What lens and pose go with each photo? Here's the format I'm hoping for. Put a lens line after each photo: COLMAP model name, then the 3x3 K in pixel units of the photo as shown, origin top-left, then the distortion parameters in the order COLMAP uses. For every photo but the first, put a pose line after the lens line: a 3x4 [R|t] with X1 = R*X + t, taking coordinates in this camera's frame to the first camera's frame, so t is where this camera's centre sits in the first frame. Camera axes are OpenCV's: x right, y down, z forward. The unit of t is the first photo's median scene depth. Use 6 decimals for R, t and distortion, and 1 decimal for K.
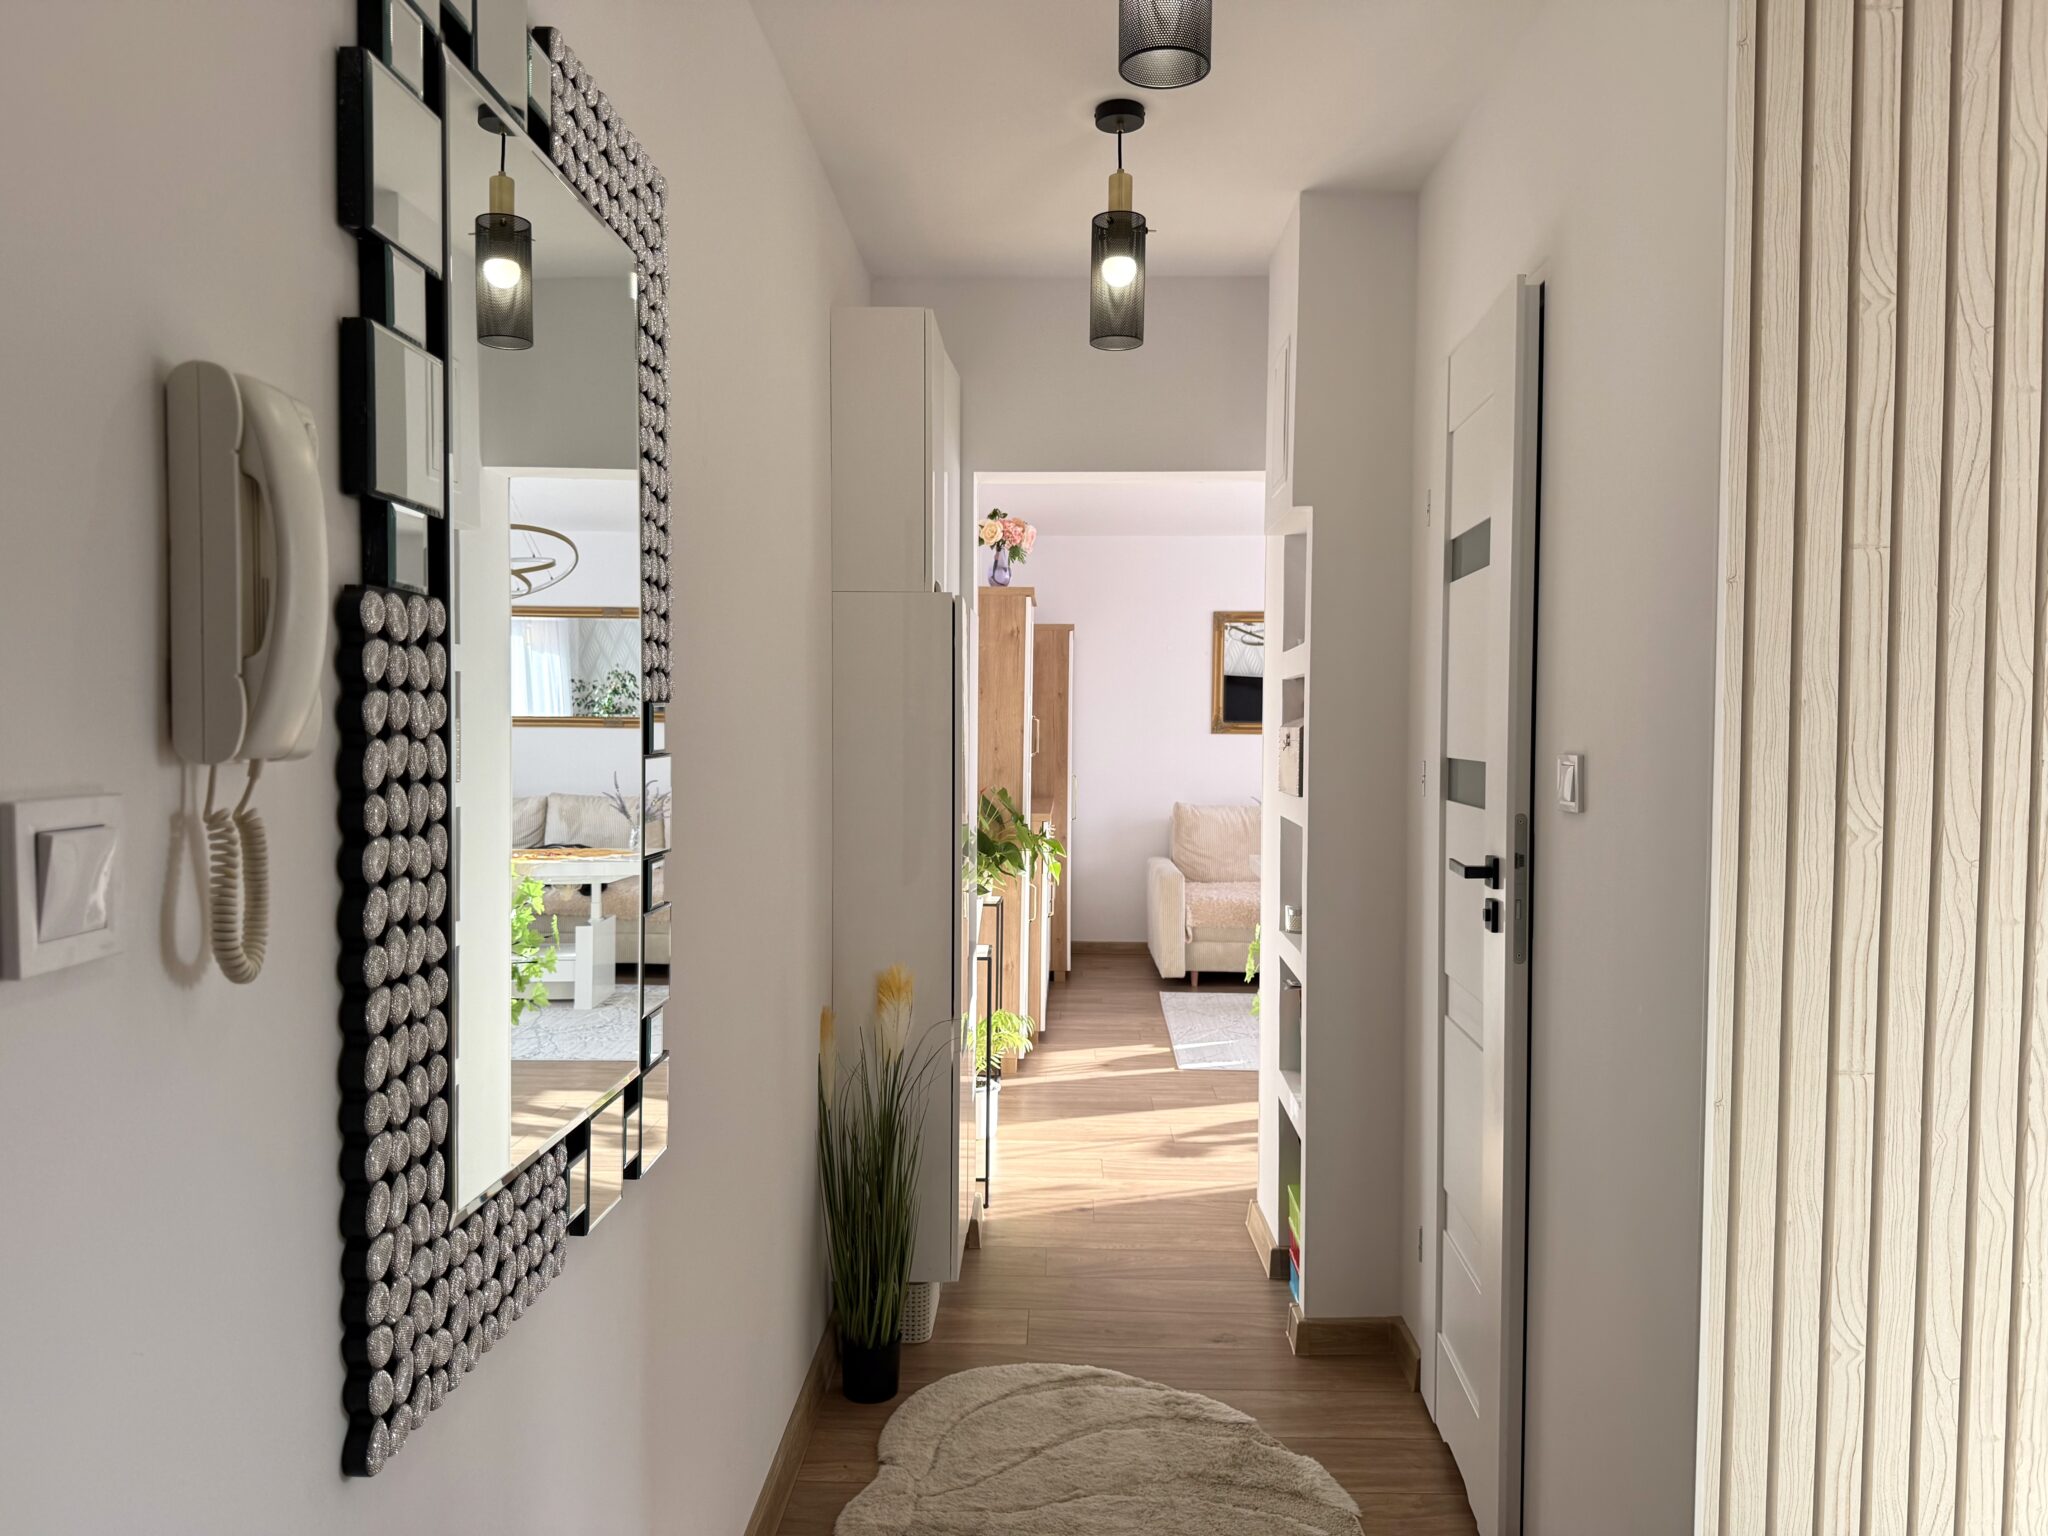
lens RADIAL K [[1442.2, 0, 1021.1], [0, 1442.2, 765.6], [0, 0, 1]] dist [0.063402, -0.098016]
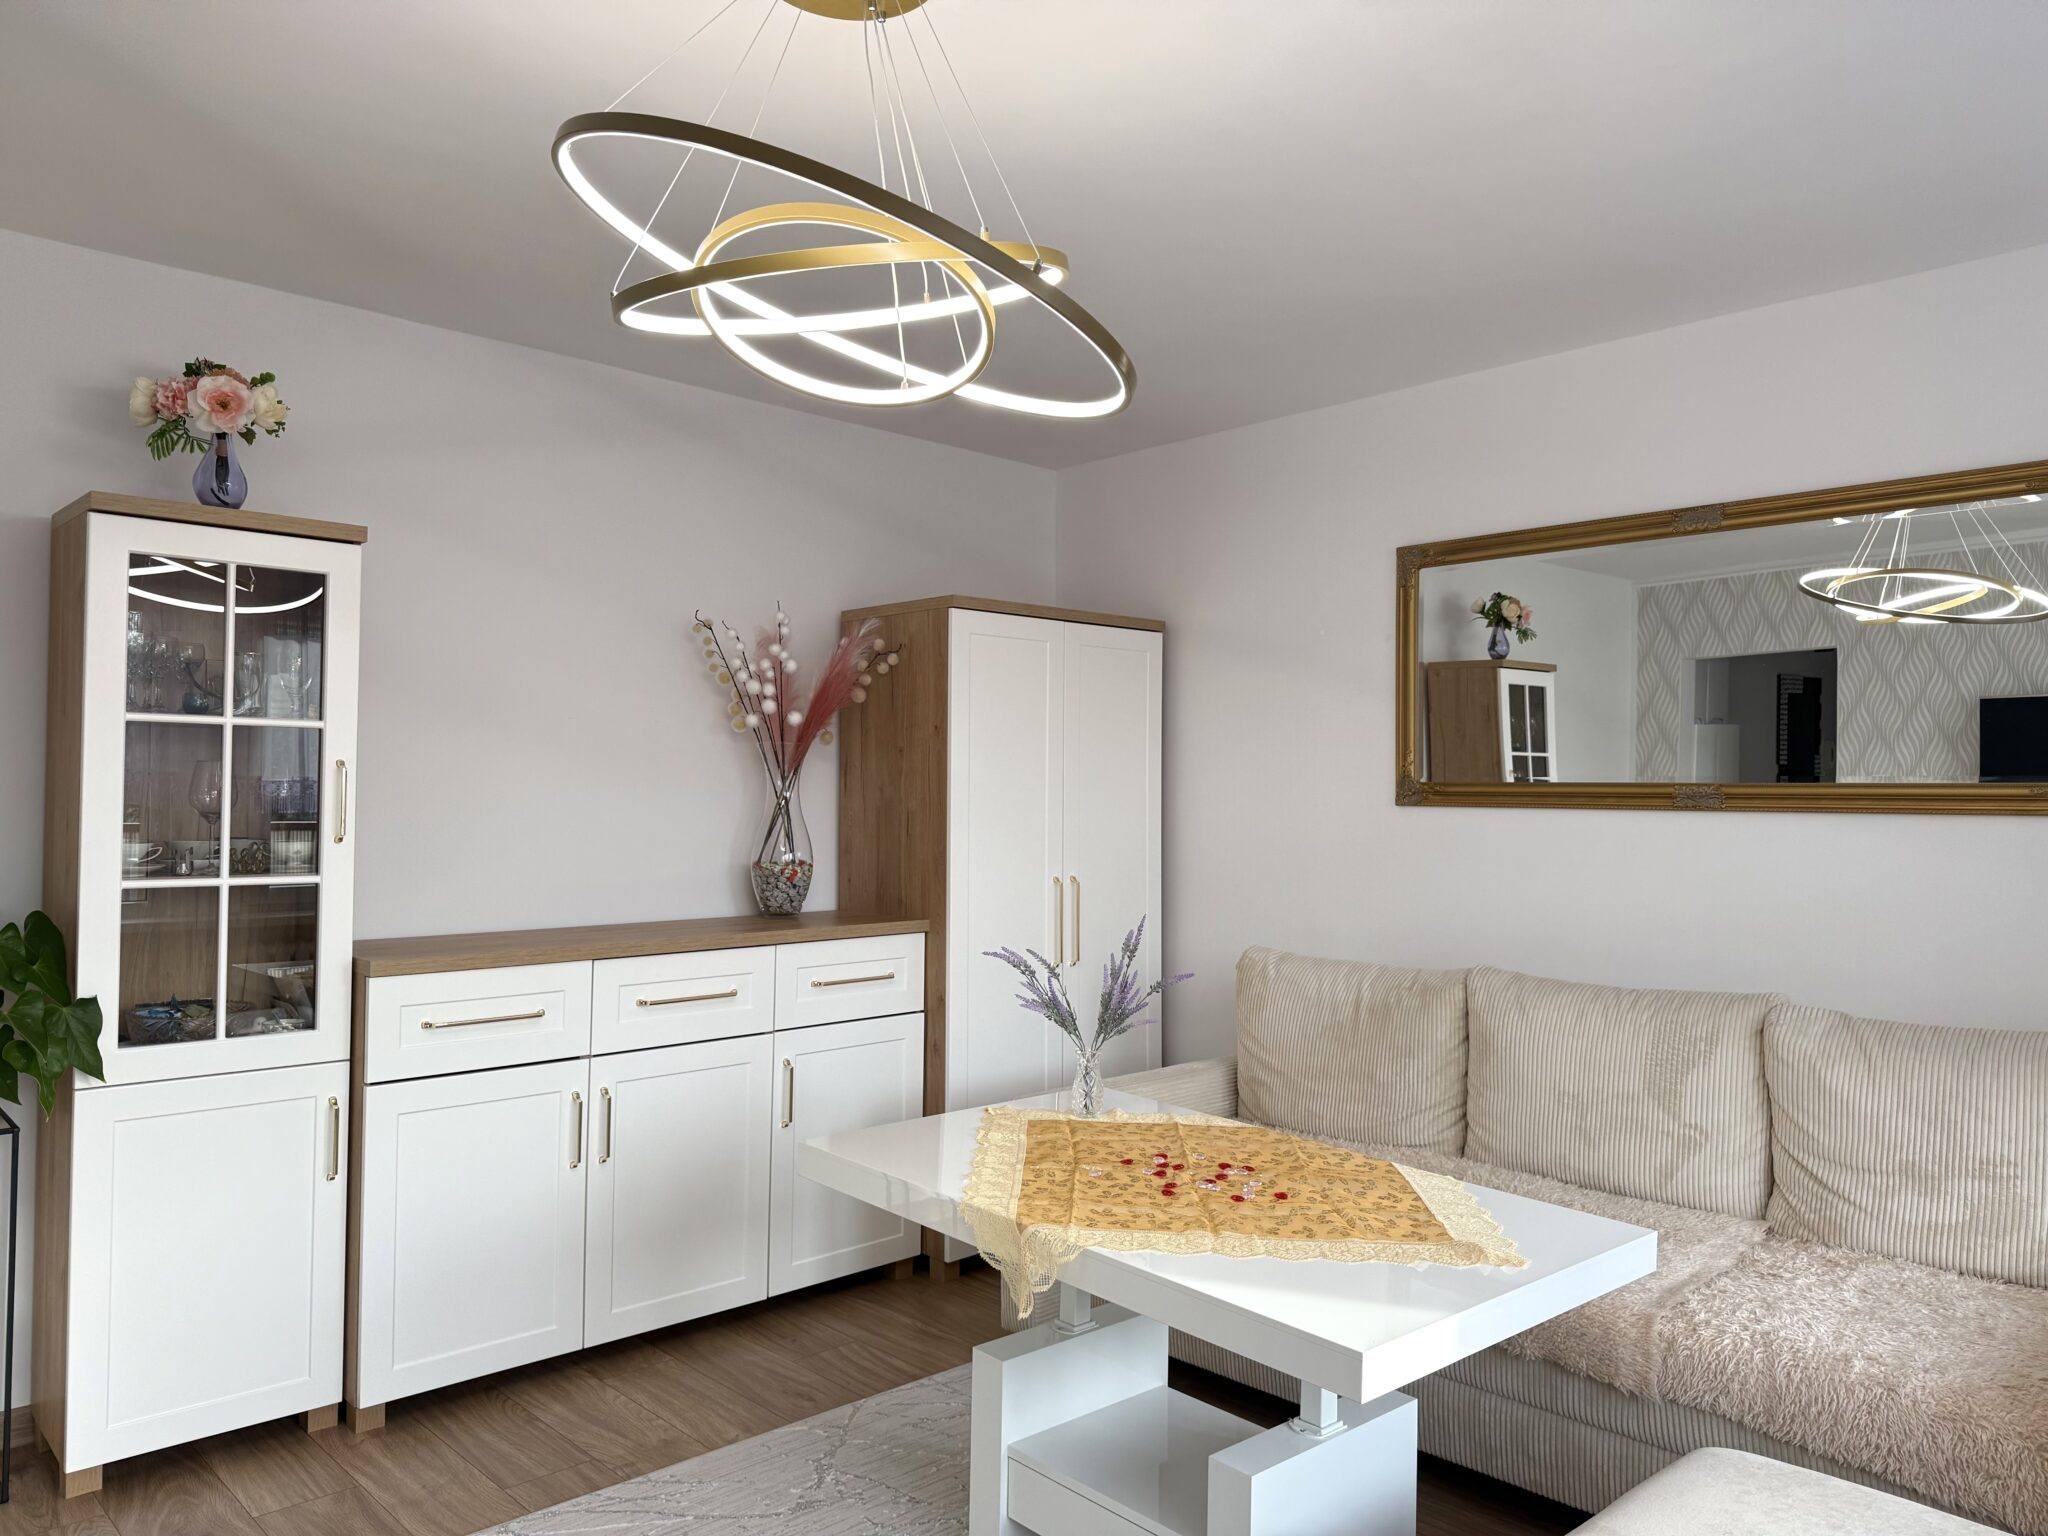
lens RADIAL K [[1442.2, 0, 1021.1], [0, 1442.2, 765.6], [0, 0, 1]] dist [0.063402, -0.098016]
pose [[0.699849, -0.020069, -0.714009, 0.658851], [-0.022553, 0.998486, -0.050171, -0.015326], [0.713934, 0.051215, 0.698337, 1.006804]]
